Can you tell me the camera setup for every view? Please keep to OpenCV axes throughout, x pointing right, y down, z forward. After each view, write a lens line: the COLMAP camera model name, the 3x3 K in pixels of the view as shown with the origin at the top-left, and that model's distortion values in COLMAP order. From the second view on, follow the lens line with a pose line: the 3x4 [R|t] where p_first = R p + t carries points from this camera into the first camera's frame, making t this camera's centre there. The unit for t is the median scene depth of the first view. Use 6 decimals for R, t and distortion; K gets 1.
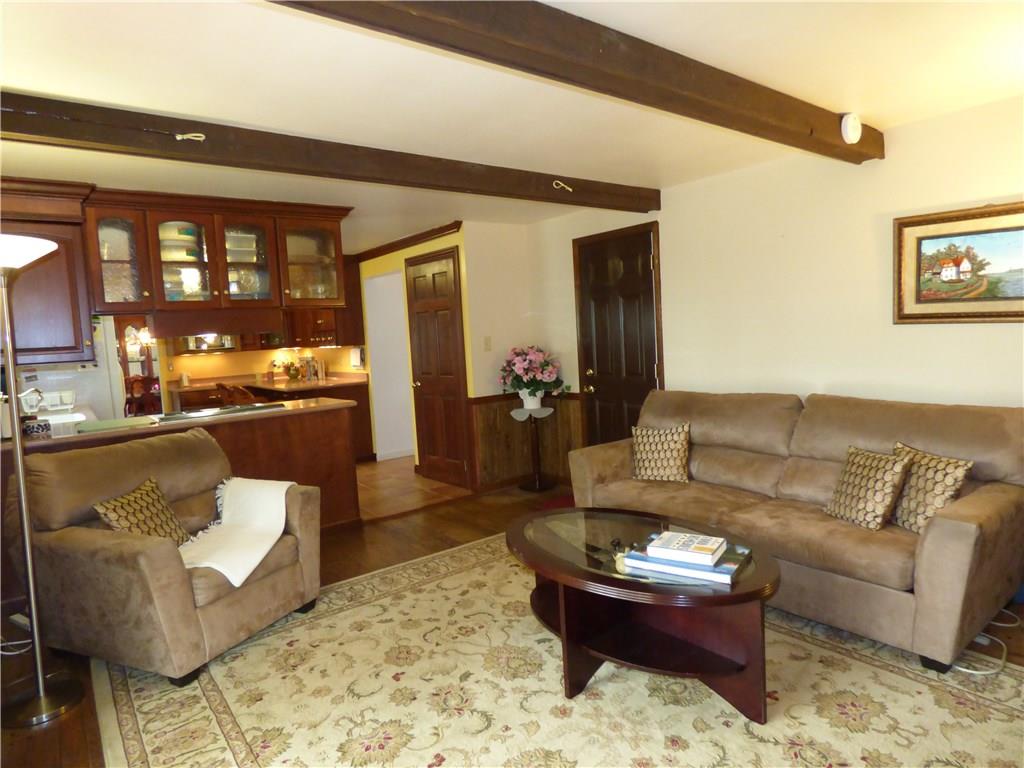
lens RADIAL K [[614.8, 0, 515.0], [0, 614.8, 378.5], [0, 0, 1]] dist [-0.018076, 0.002570]
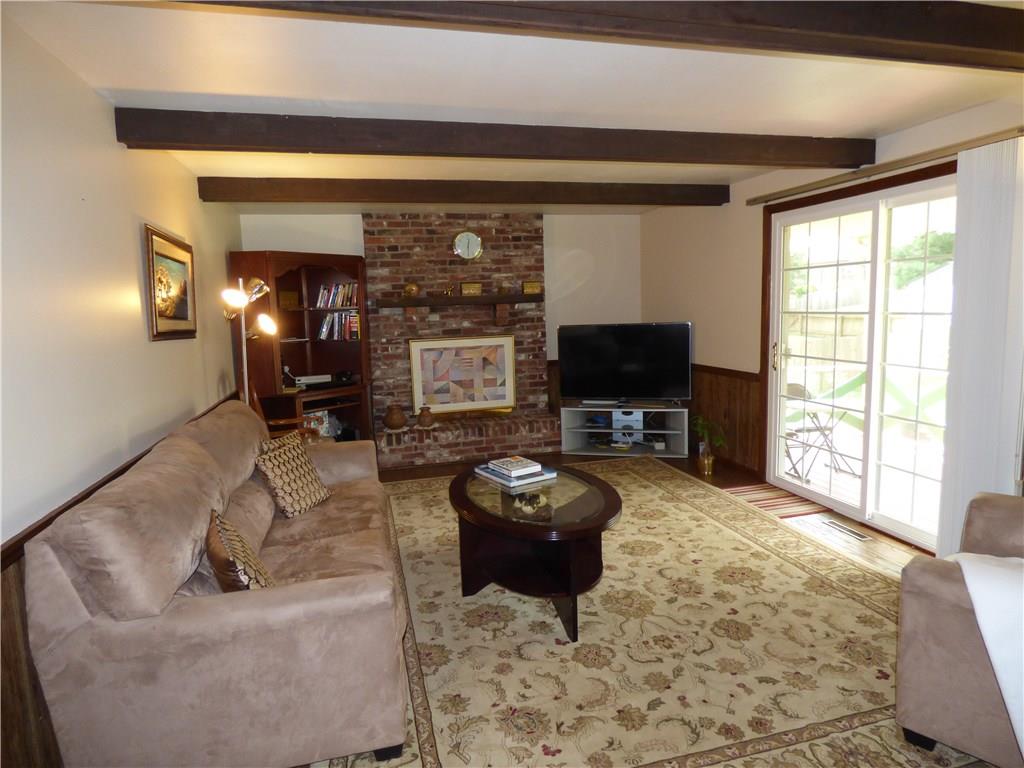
lens RADIAL K [[614.8, 0, 517.5], [0, 614.8, 384.2], [0, 0, 1]] dist [-0.018076, 0.002570]
pose [[-0.916646, 0.035627, 0.398110, -0.255305], [0.113933, 0.977988, 0.174810, -0.138150], [-0.383119, 0.205597, -0.900527, 1.821695]]
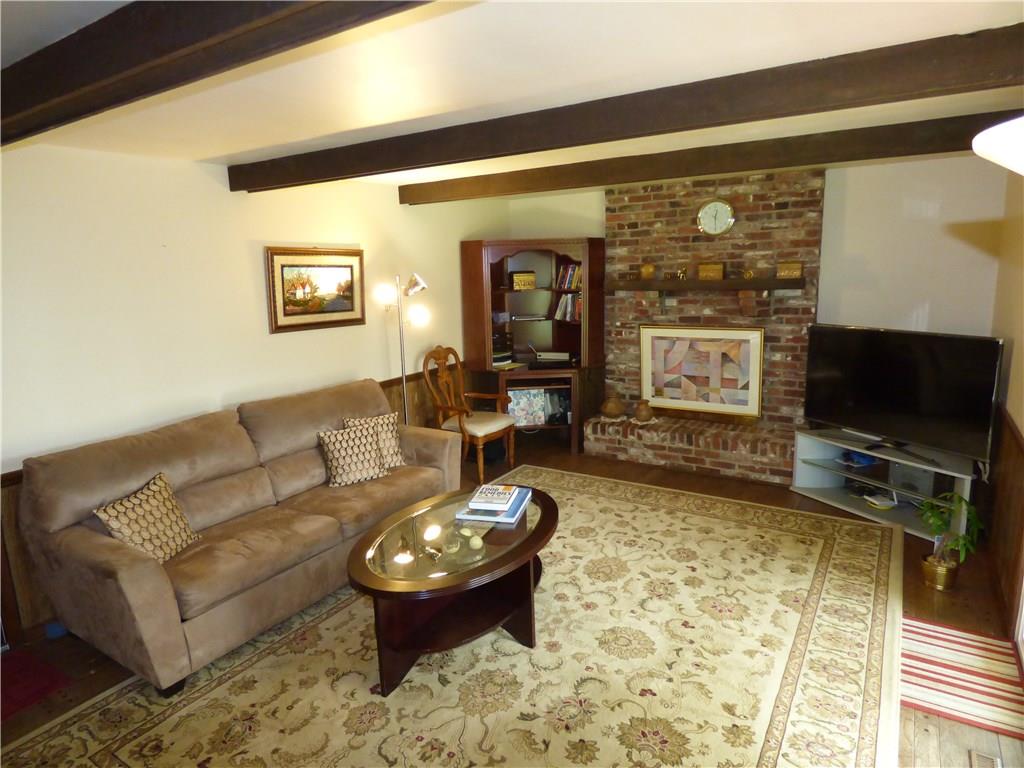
lens RADIAL K [[614.8, 0, 512.0], [0, 614.8, 385.6], [0, 0, 1]] dist [-0.018076, 0.002570]
pose [[-0.334437, -0.118977, 0.934878, -0.779376], [0.122970, 0.978009, 0.168457, -0.152238], [-0.934361, 0.171300, -0.312452, 1.073333]]
